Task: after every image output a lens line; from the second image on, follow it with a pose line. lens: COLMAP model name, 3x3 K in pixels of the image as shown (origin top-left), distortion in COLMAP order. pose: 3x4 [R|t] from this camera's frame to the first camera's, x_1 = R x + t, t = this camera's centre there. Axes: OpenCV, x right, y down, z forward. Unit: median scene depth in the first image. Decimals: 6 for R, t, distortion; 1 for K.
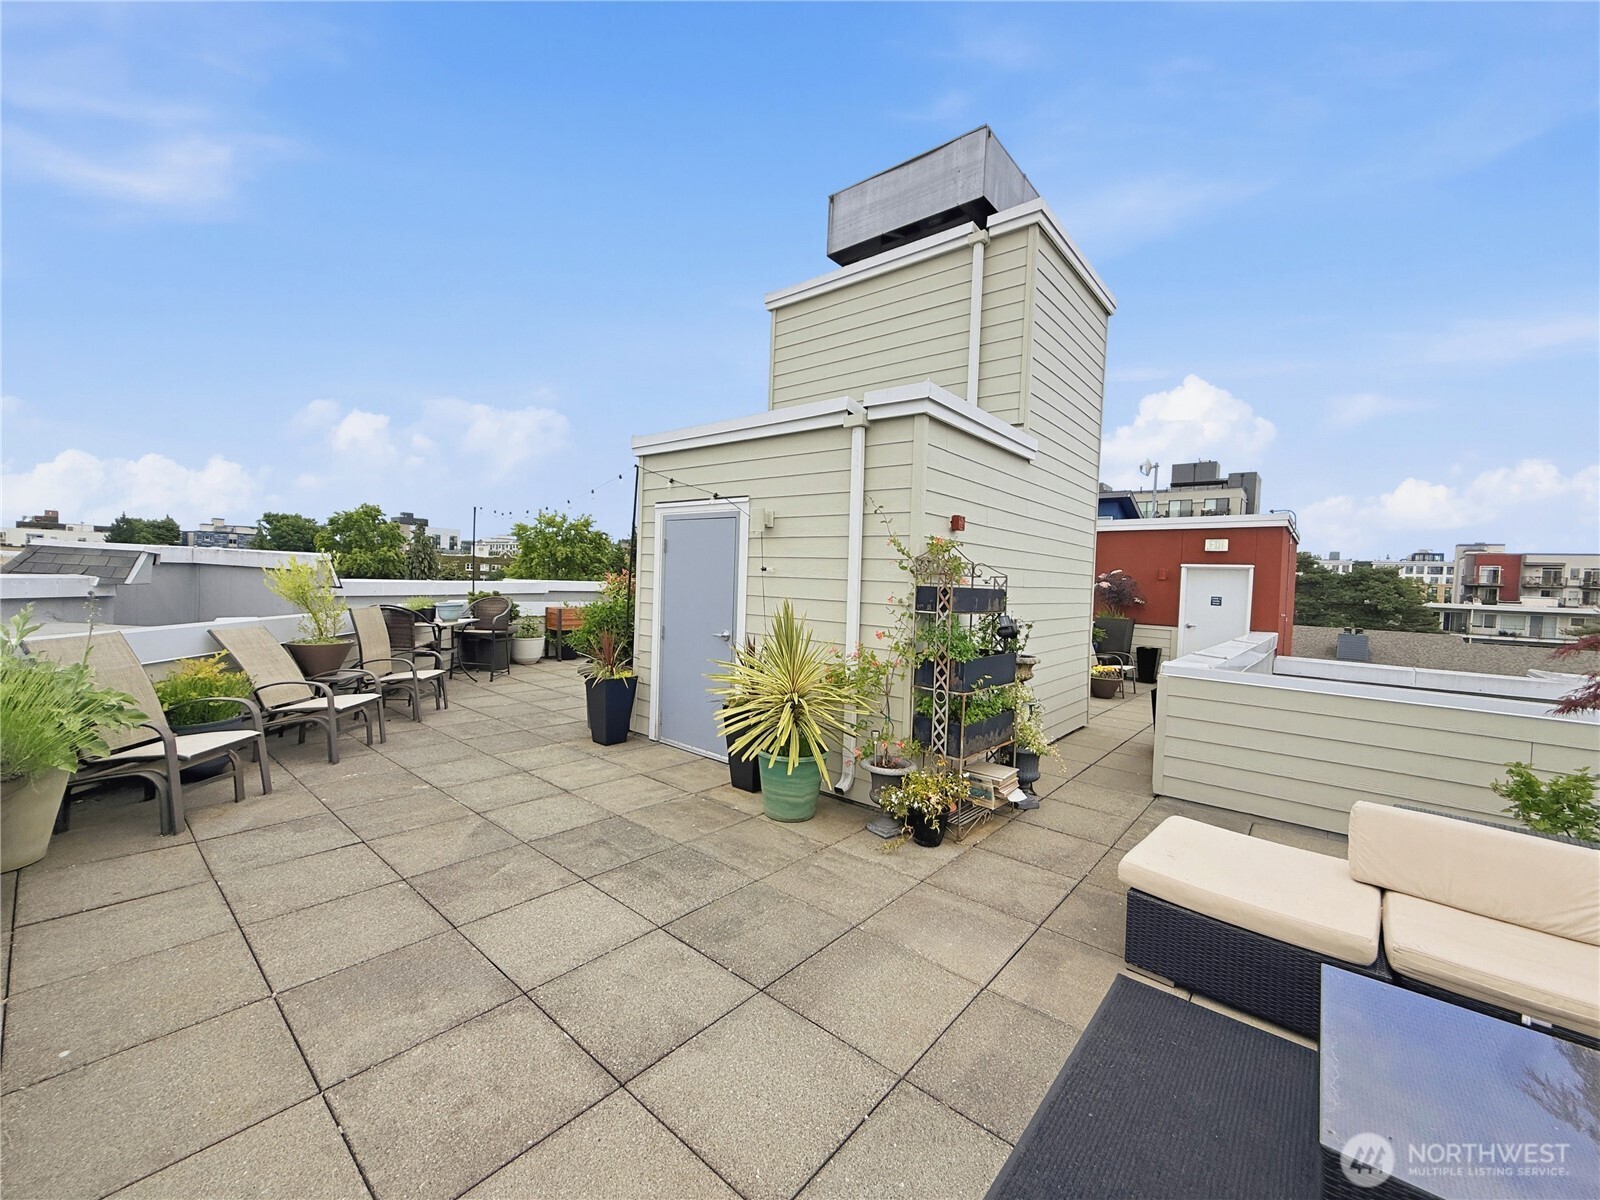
lens RADIAL K [[634.7, 0, 799.5], [0, 634.7, 589.6], [0, 0, 1]] dist [0.000057, -0.000116]
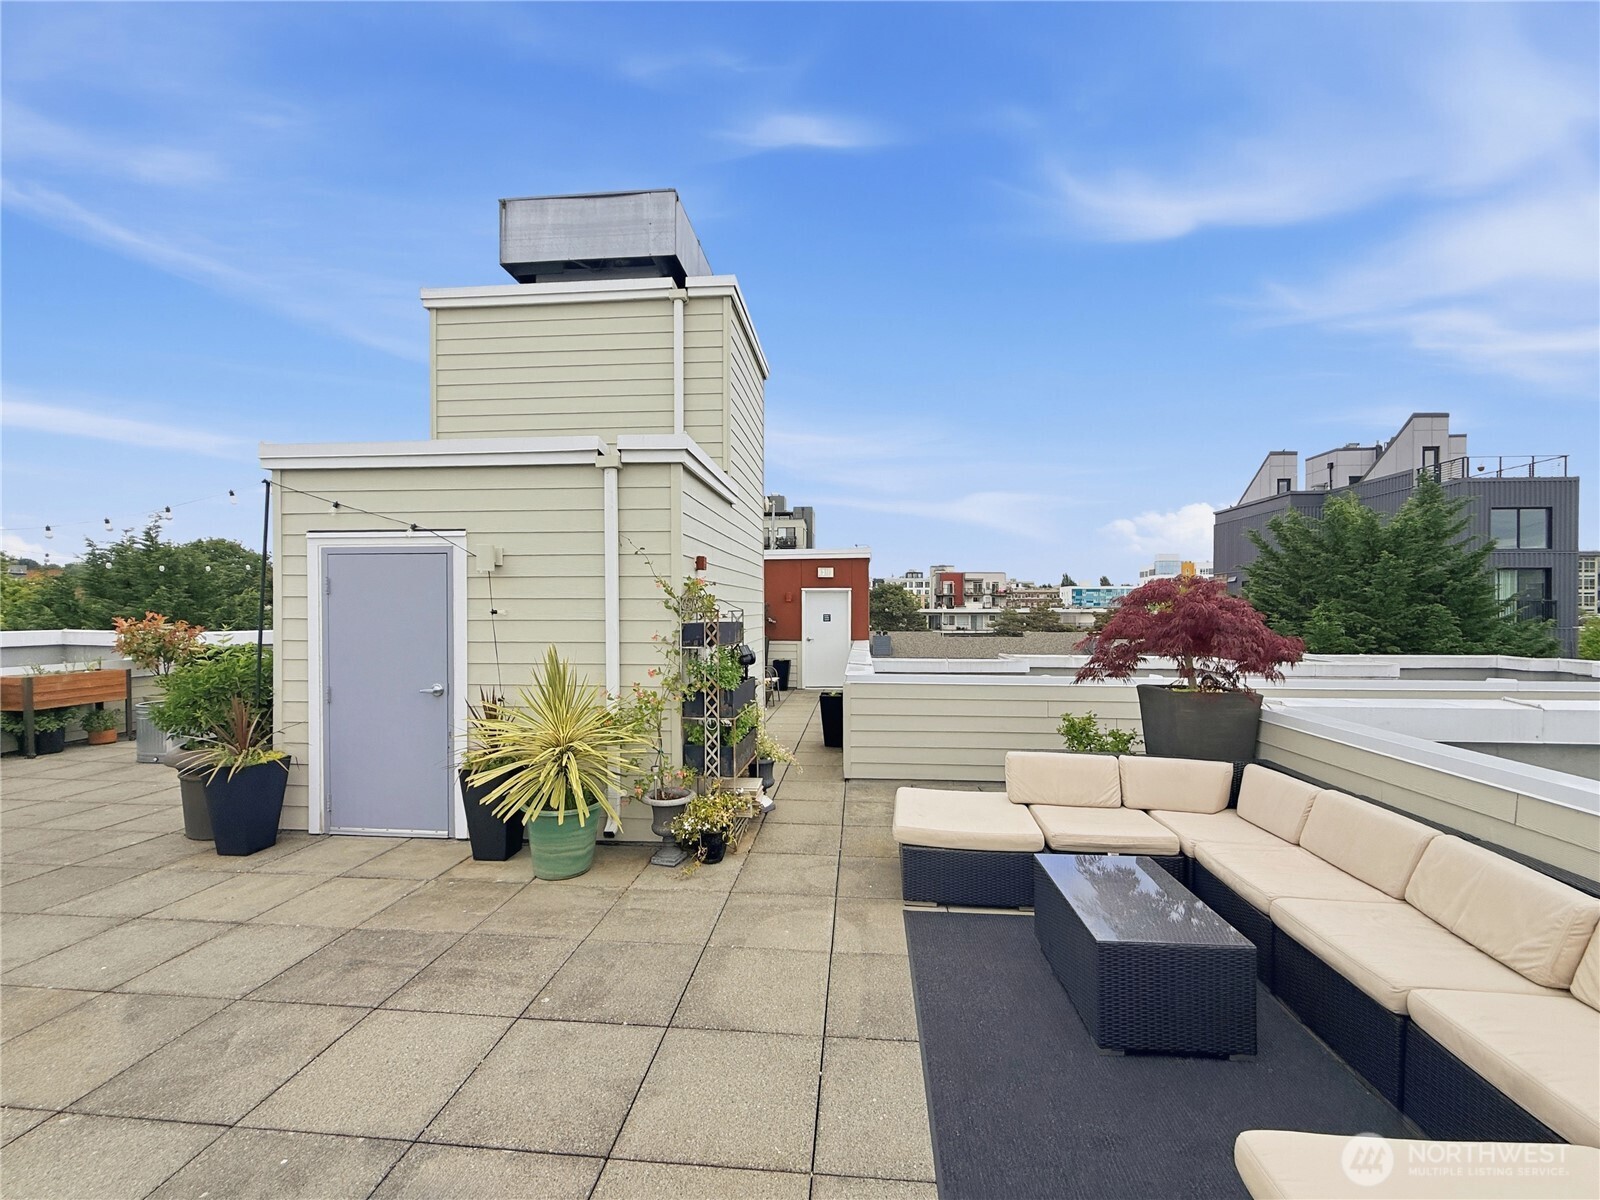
lens RADIAL K [[650.9, 0, 800.0], [0, 650.9, 600.0], [0, 0, 1]] dist [0.000883, -0.000045]
pose [[0.819066, -0.031737, 0.572820, -0.261527], [0.042302, 0.999092, -0.005132, -0.029604], [-0.572137, 0.028435, 0.819665, -0.010657]]
